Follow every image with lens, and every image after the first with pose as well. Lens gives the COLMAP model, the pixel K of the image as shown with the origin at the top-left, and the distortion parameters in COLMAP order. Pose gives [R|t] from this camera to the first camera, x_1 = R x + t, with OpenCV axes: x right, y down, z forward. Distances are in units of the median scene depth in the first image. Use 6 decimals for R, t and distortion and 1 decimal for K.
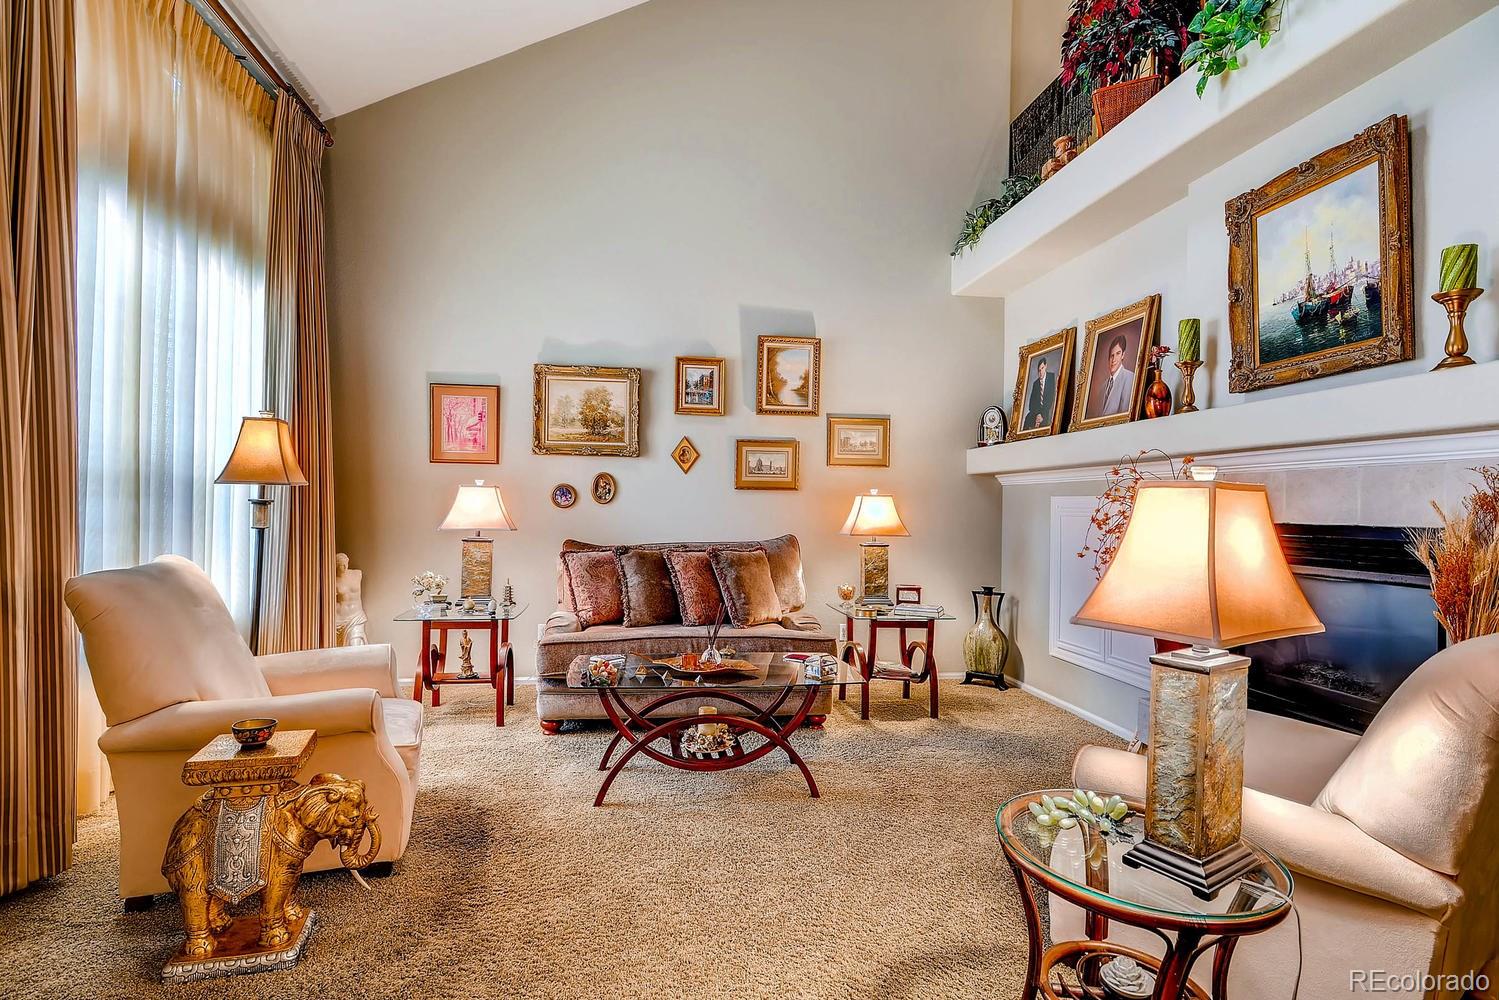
lens RADIAL K [[752.8, 0, 751.4], [0, 752.8, 509.4], [0, 0, 1]] dist [0.001461, 0.000296]
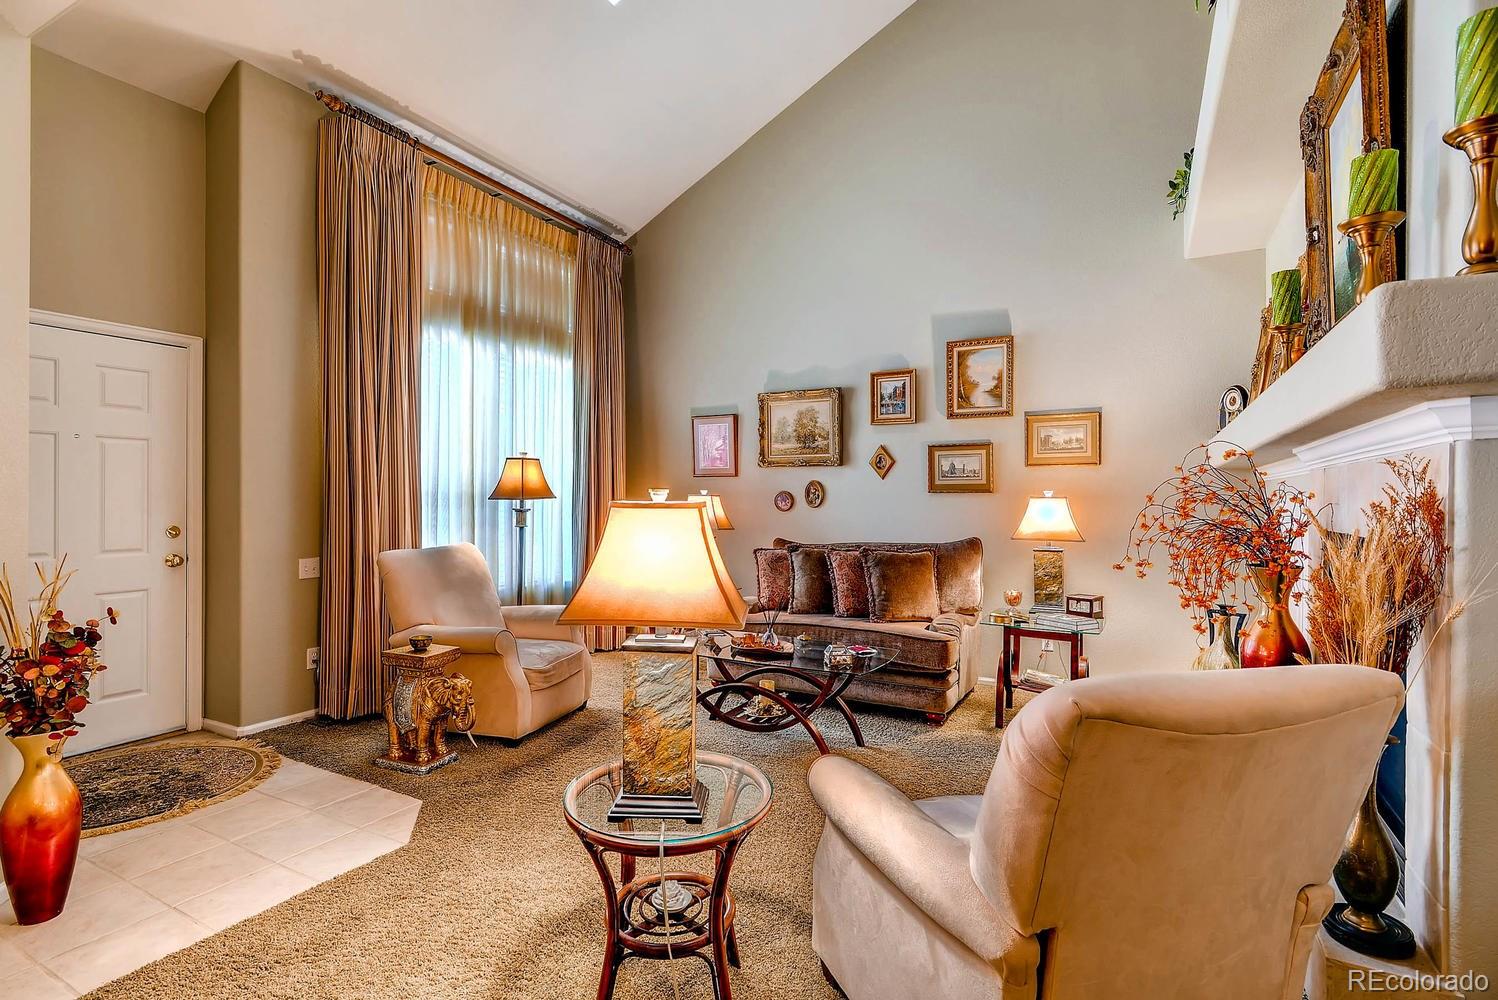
lens RADIAL K [[752.3, 0, 750.9], [0, 752.3, 509.4], [0, 0, 1]] dist [0.001461, 0.000296]
pose [[0.793666, -0.005190, -0.608332, 0.424461], [0.006369, 0.999980, -0.000221, -0.005248], [0.608320, -0.003699, 0.793683, 0.026331]]
